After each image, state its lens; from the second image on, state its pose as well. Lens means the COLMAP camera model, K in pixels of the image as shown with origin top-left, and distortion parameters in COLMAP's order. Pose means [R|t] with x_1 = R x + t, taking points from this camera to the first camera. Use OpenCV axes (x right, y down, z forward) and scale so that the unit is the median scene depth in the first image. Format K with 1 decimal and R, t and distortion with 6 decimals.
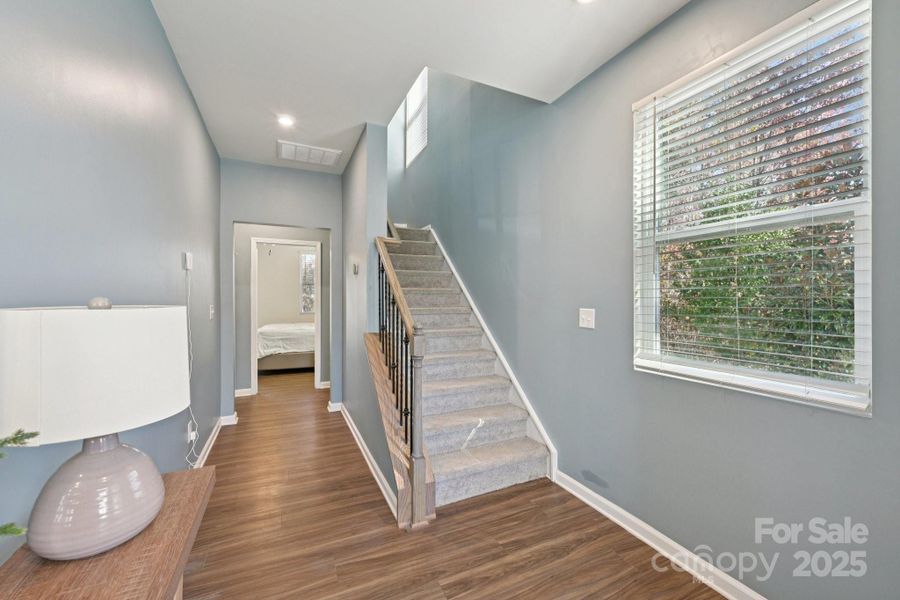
lens RADIAL K [[356.8, 0, 450.0], [0, 356.8, 300.0], [0, 0, 1]] dist [0.000578, 0.000023]
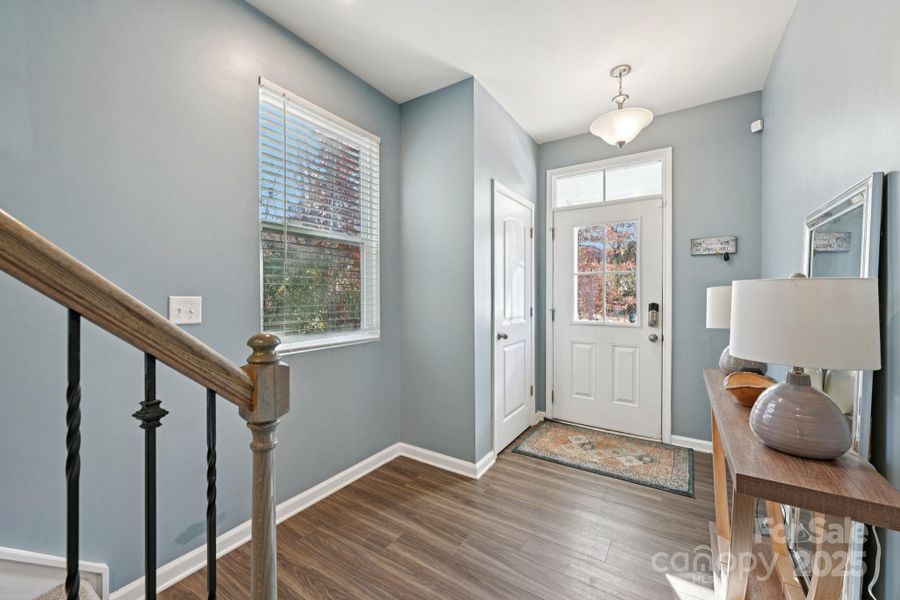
lens RADIAL K [[356.8, 0, 450.0], [0, 356.8, 300.0], [0, 0, 1]] dist [0.000578, 0.000023]
pose [[-0.530564, -0.009008, 0.847597, -0.599034], [0.005294, 0.999889, 0.013940, 0.031474], [-0.847628, 0.011883, -0.530457, 1.177464]]
